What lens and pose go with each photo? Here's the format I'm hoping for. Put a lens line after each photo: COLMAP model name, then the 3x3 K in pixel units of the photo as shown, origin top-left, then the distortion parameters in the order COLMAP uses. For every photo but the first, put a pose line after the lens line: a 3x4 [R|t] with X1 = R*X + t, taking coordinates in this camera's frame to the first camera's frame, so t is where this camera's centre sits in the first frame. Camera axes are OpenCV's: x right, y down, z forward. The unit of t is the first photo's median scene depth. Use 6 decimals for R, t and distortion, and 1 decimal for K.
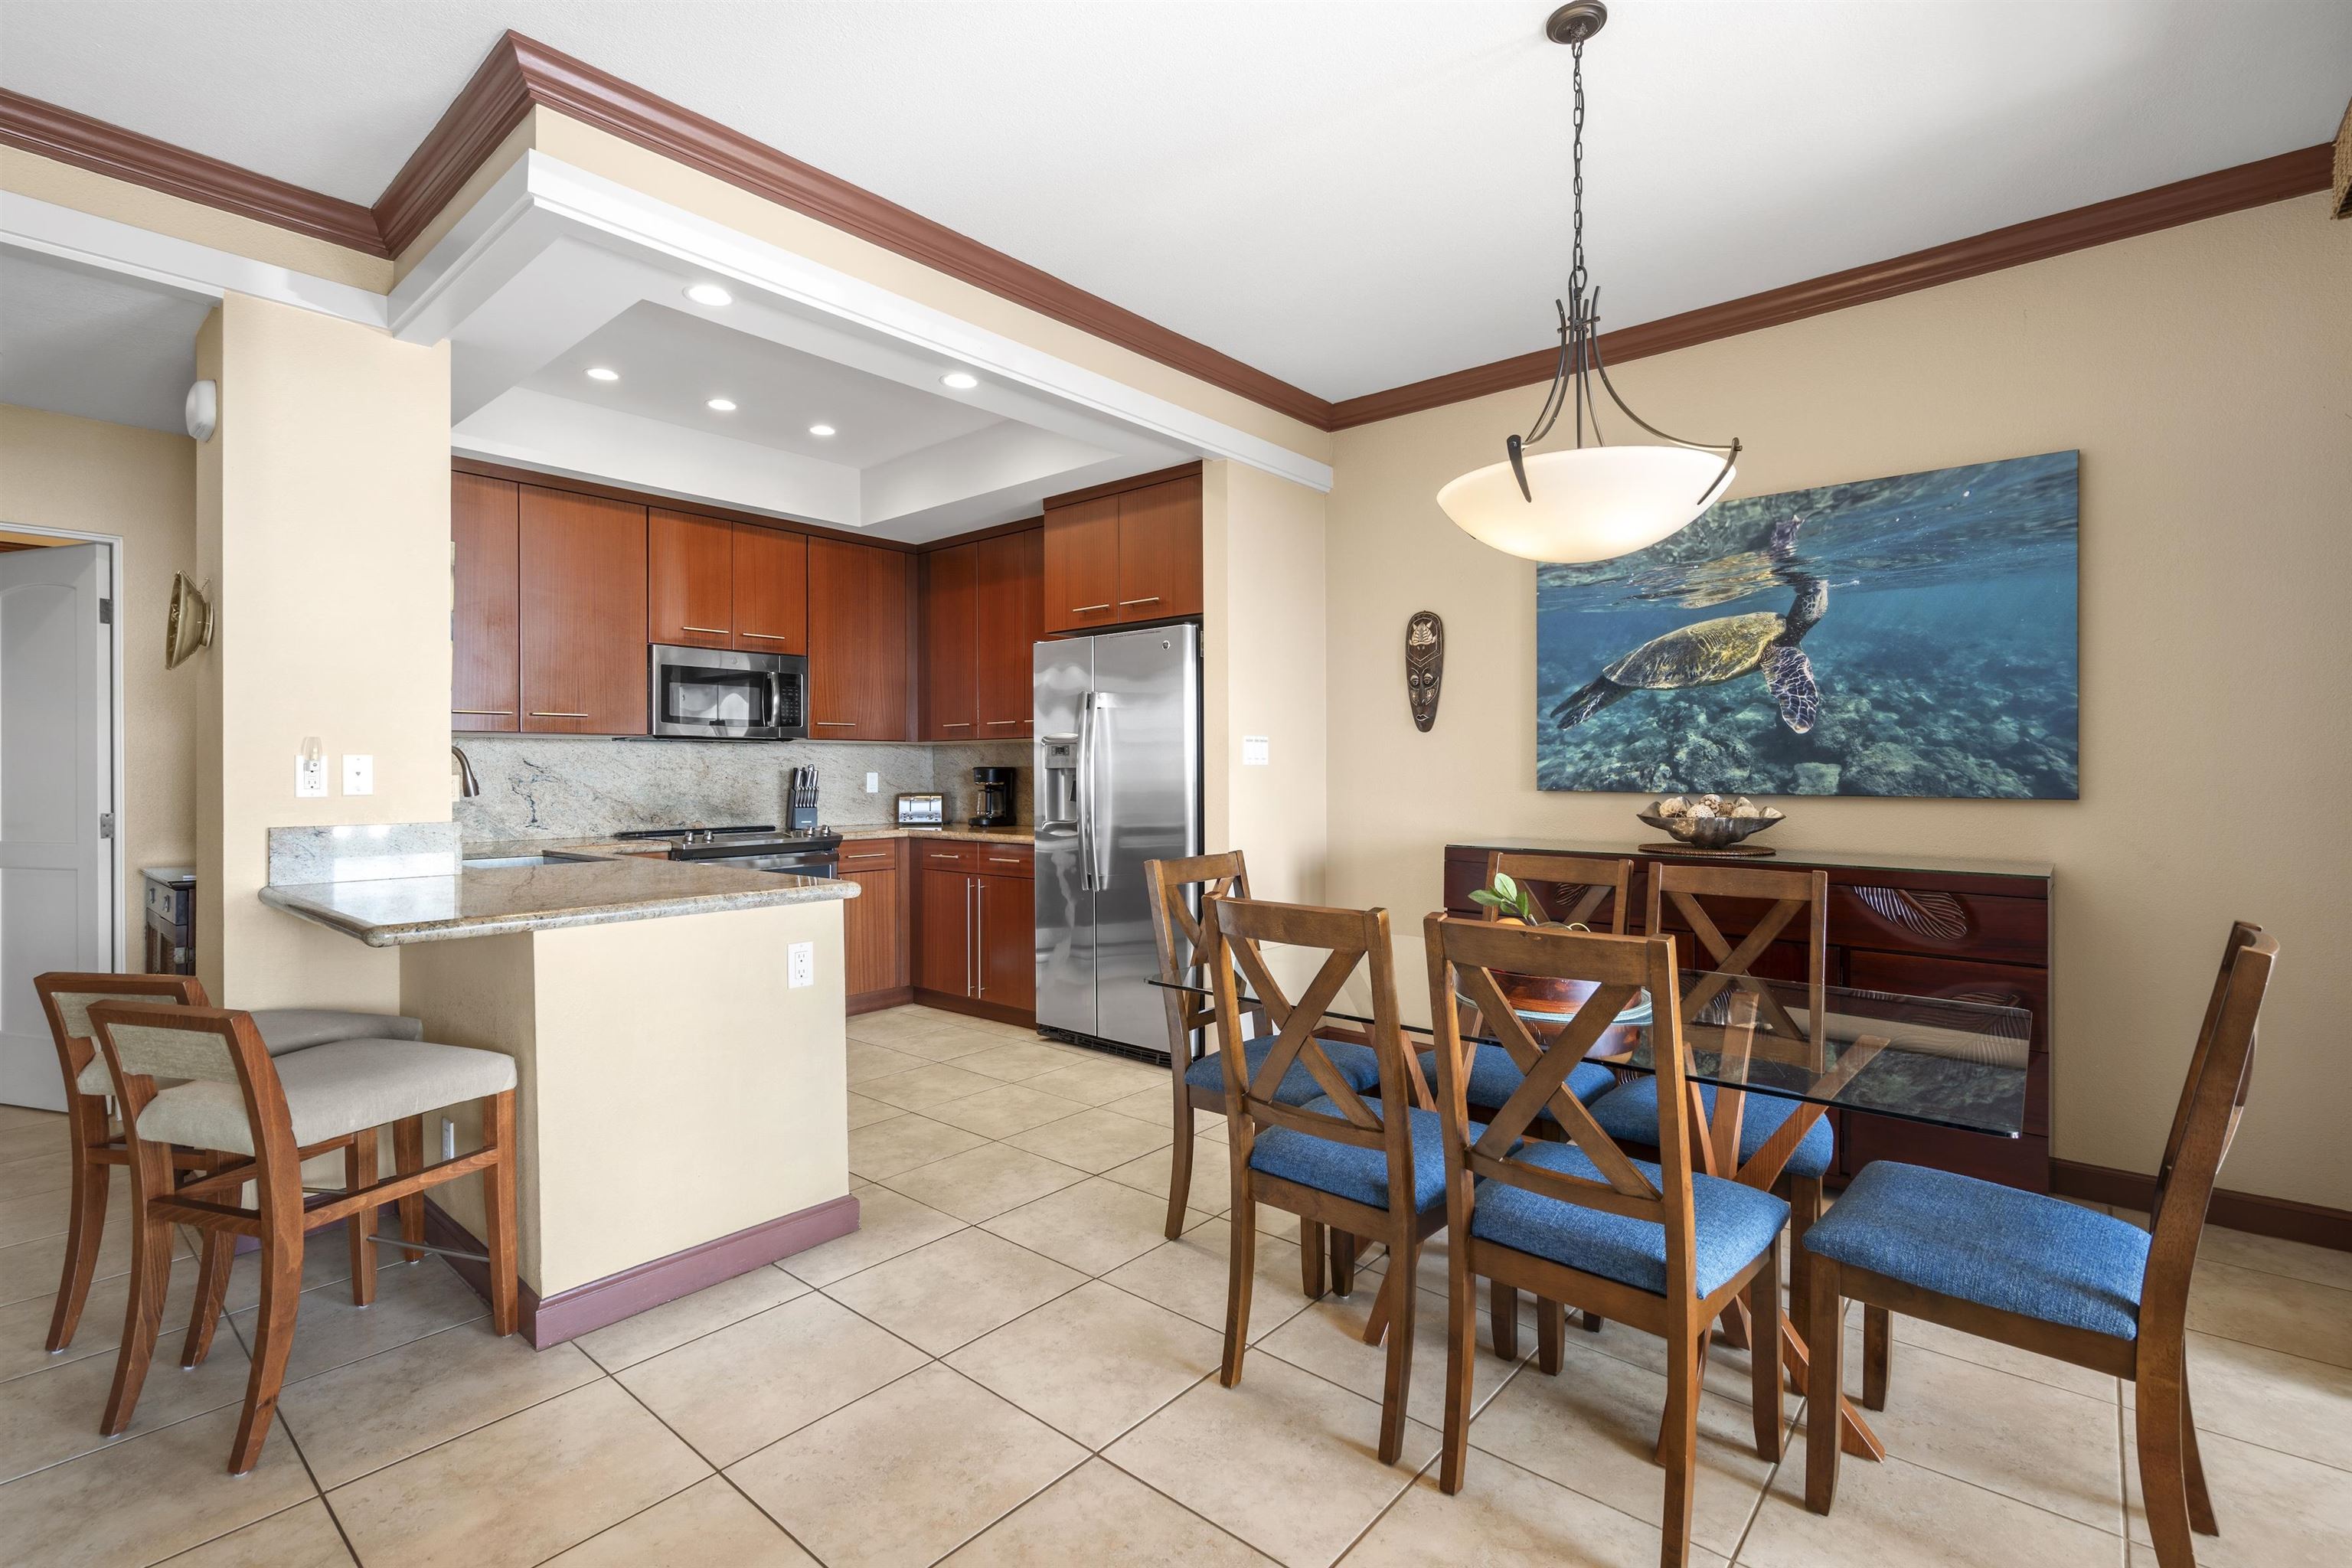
lens RADIAL K [[1065.7, 0, 1175.5], [0, 1065.7, 770.2], [0, 0, 1]] dist [-0.008317, 0.007048]
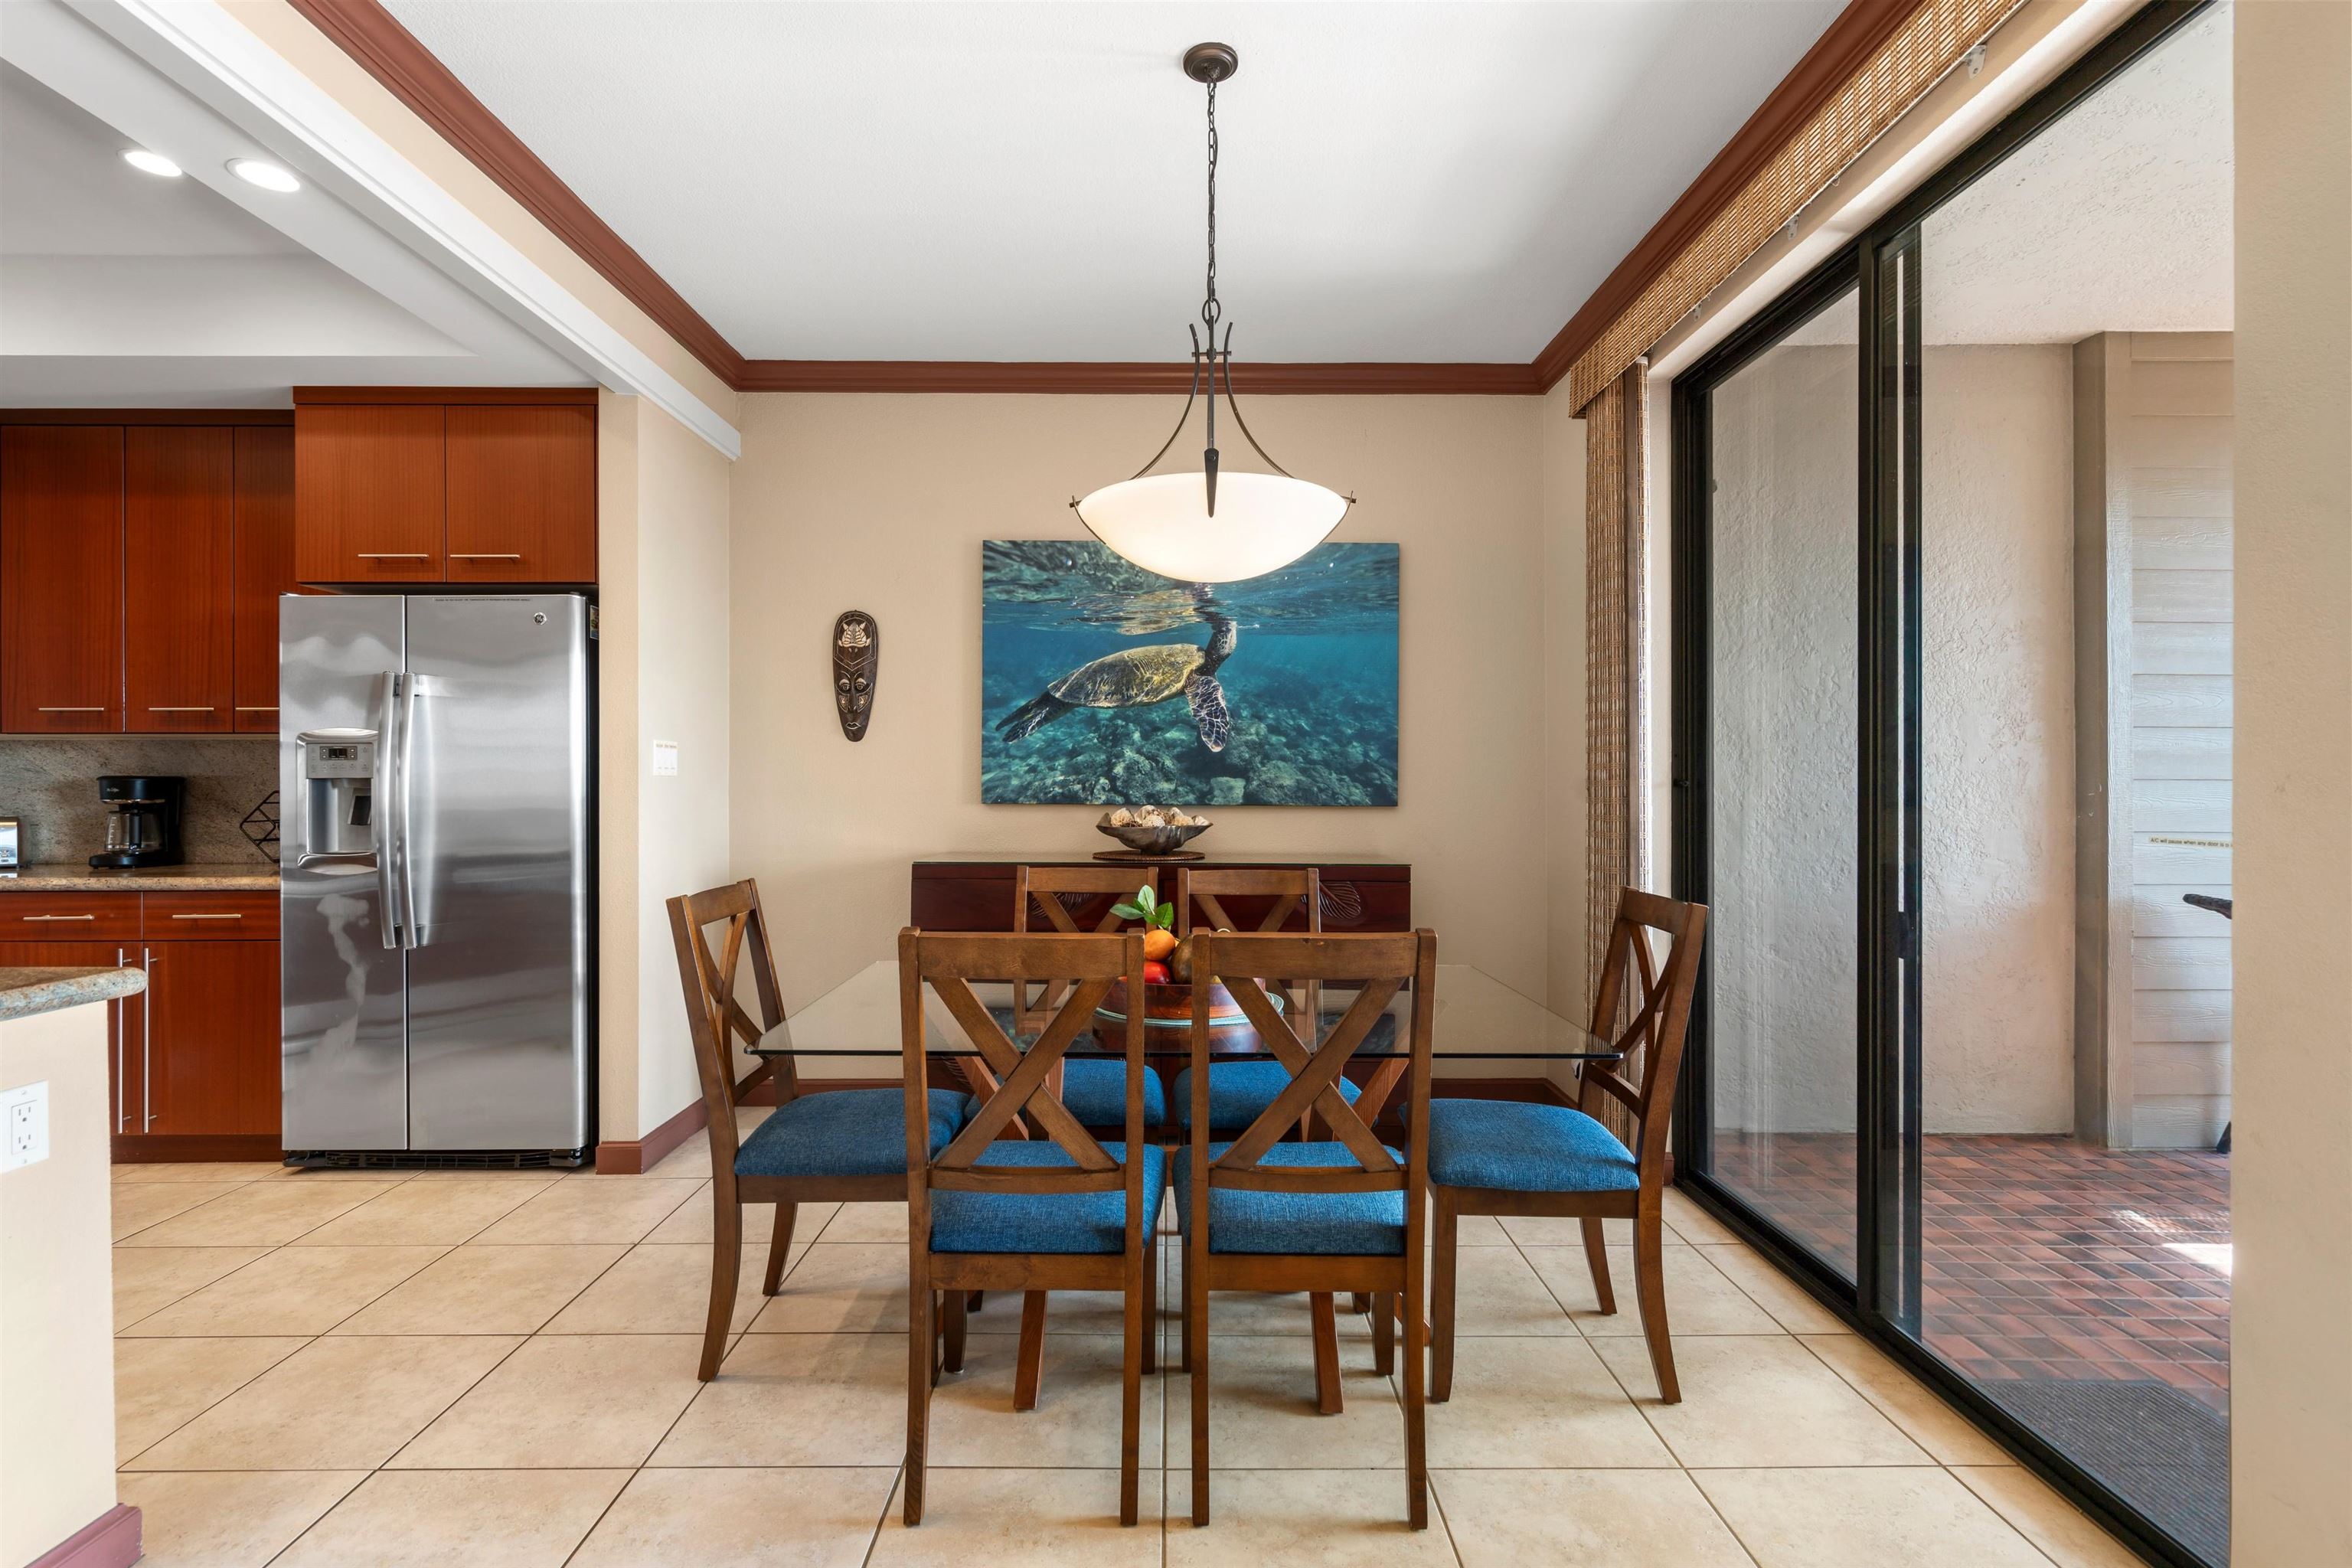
lens RADIAL K [[1076.8, 0, 1176.0], [0, 1076.8, 784.0], [0, 0, 1]] dist [-0.003607, 0.000584]
pose [[0.753008, 0.002913, 0.658005, -0.209271], [-0.002354, 0.999996, -0.001733, 0.002525], [-0.658007, -0.000244, 0.753012, 0.141446]]
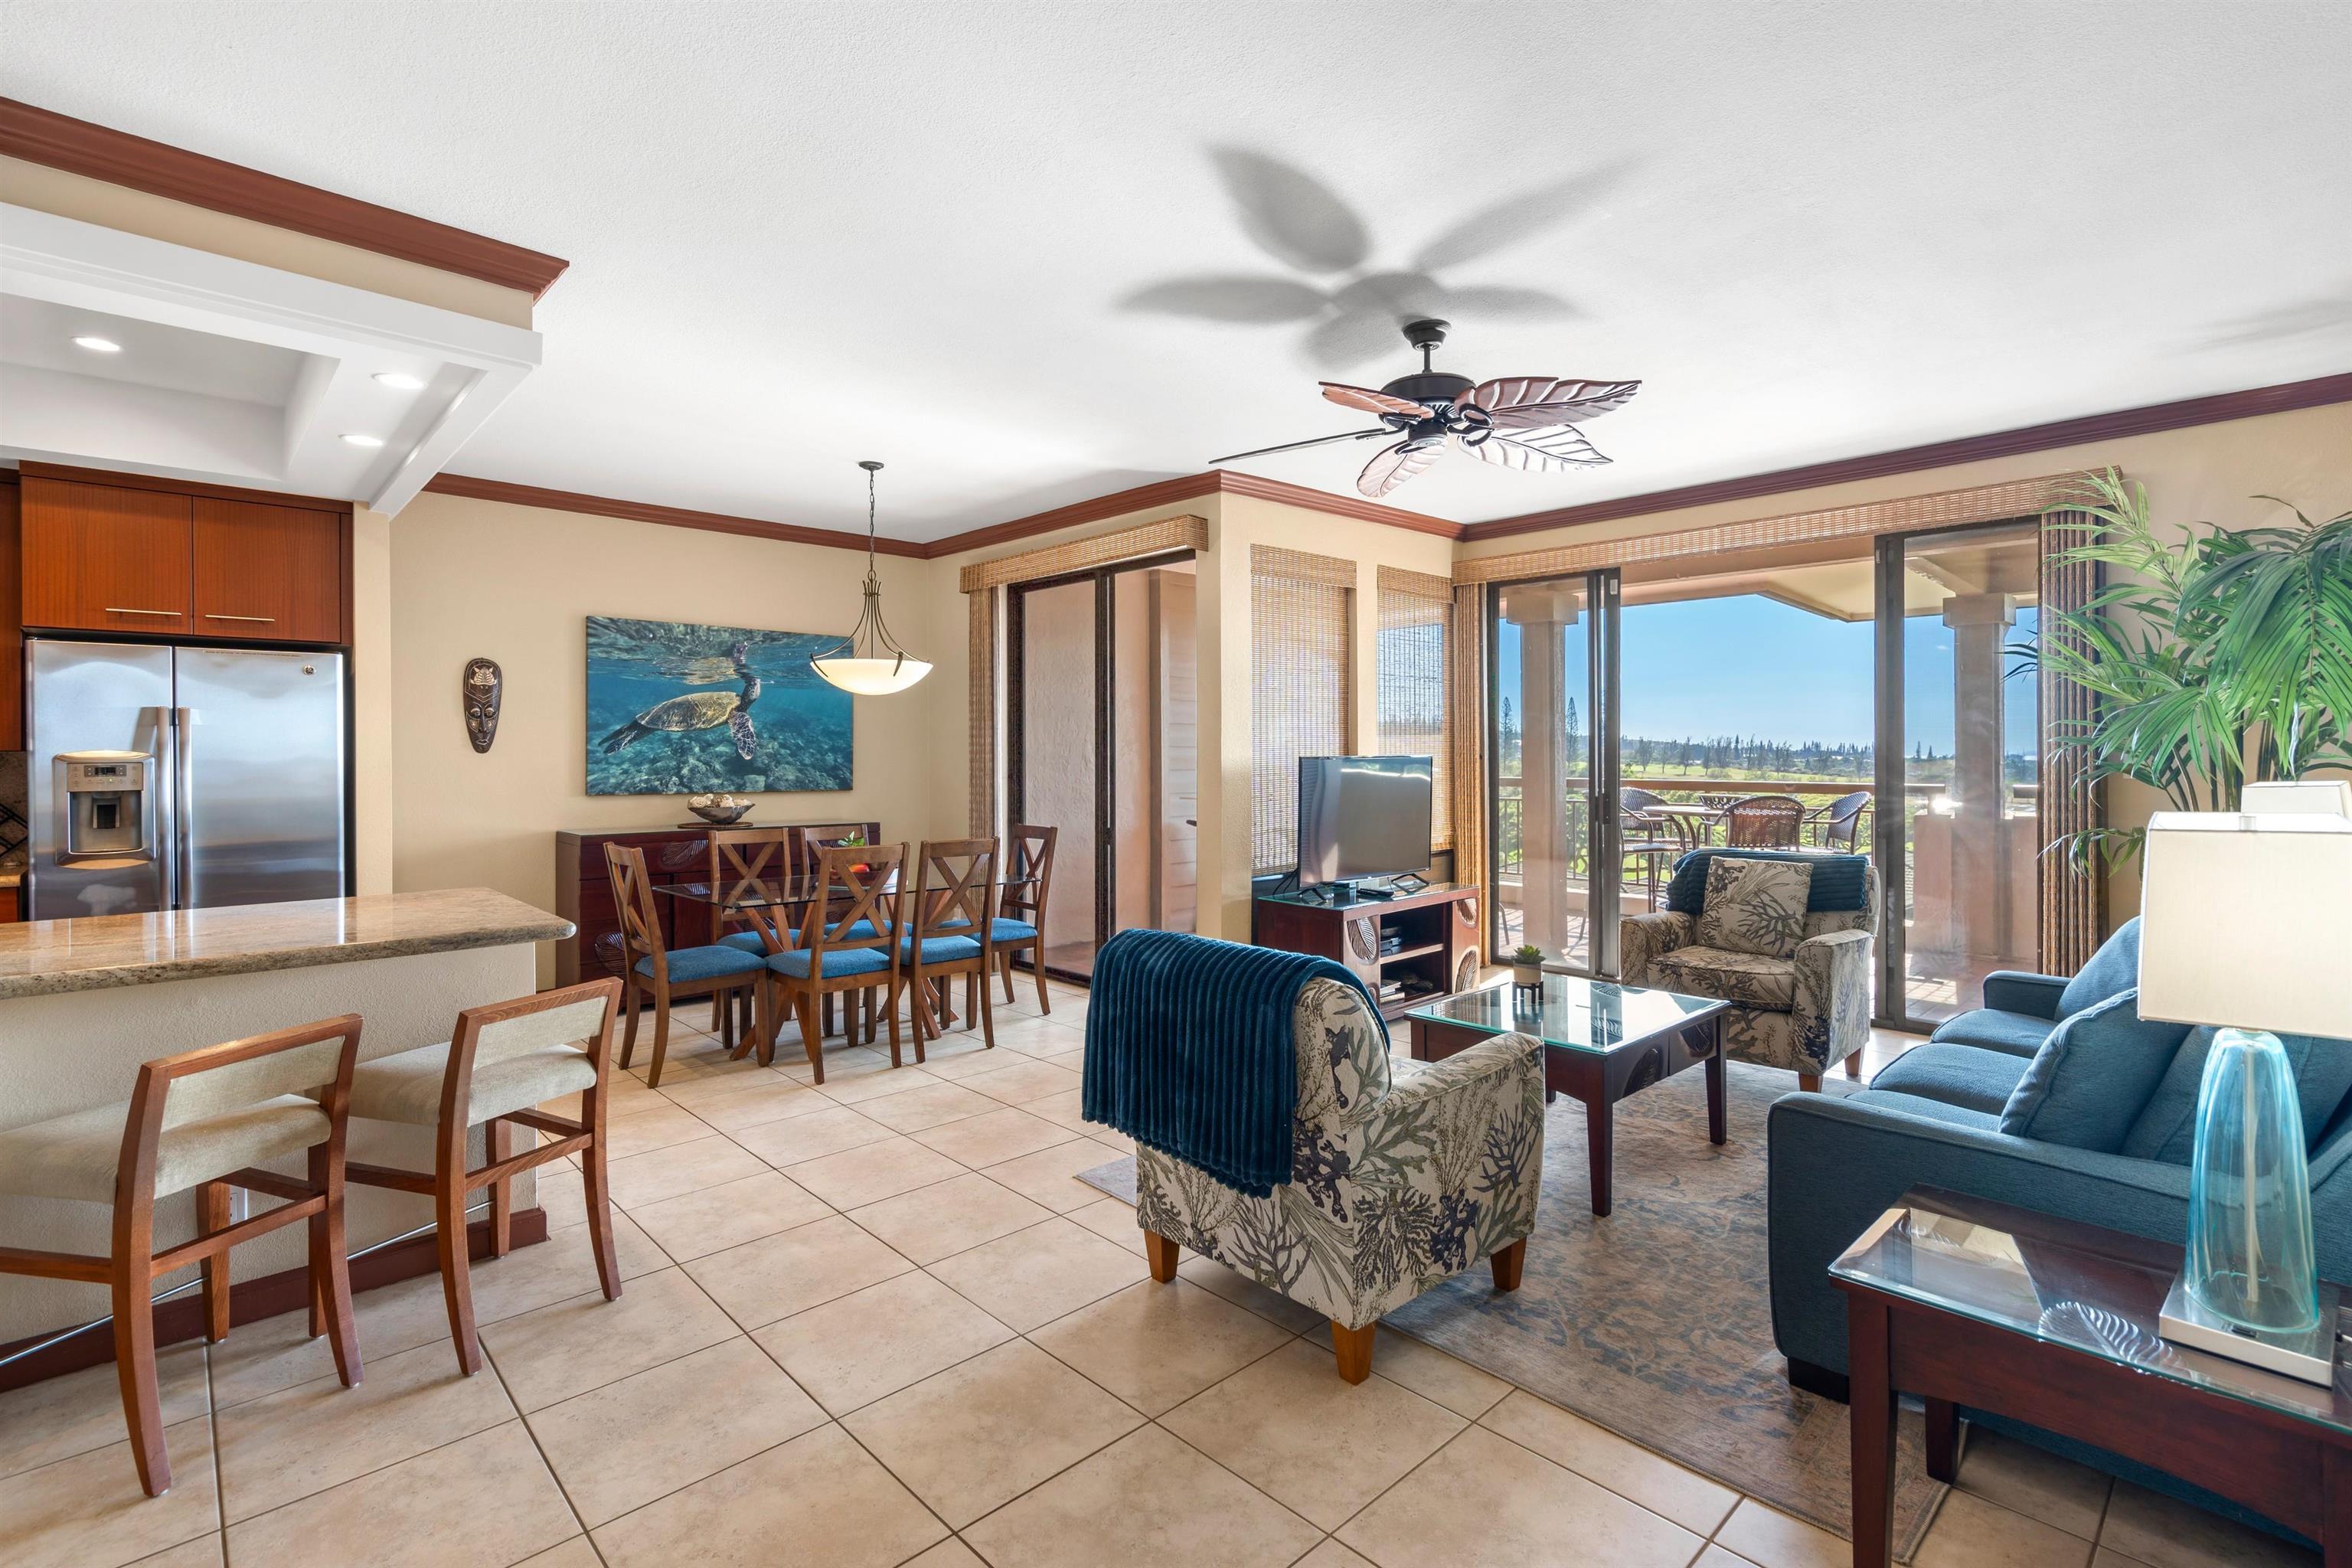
lens RADIAL K [[1098.0, 0, 1178.1], [0, 1098.0, 759.6], [0, 0, 1]] dist [0.000307, 0.000175]
pose [[0.106158, -0.003858, 0.994342, -1.208576], [0.003413, 0.999988, 0.003516, -0.037222], [-0.994343, 0.003020, 0.106170, 0.043764]]
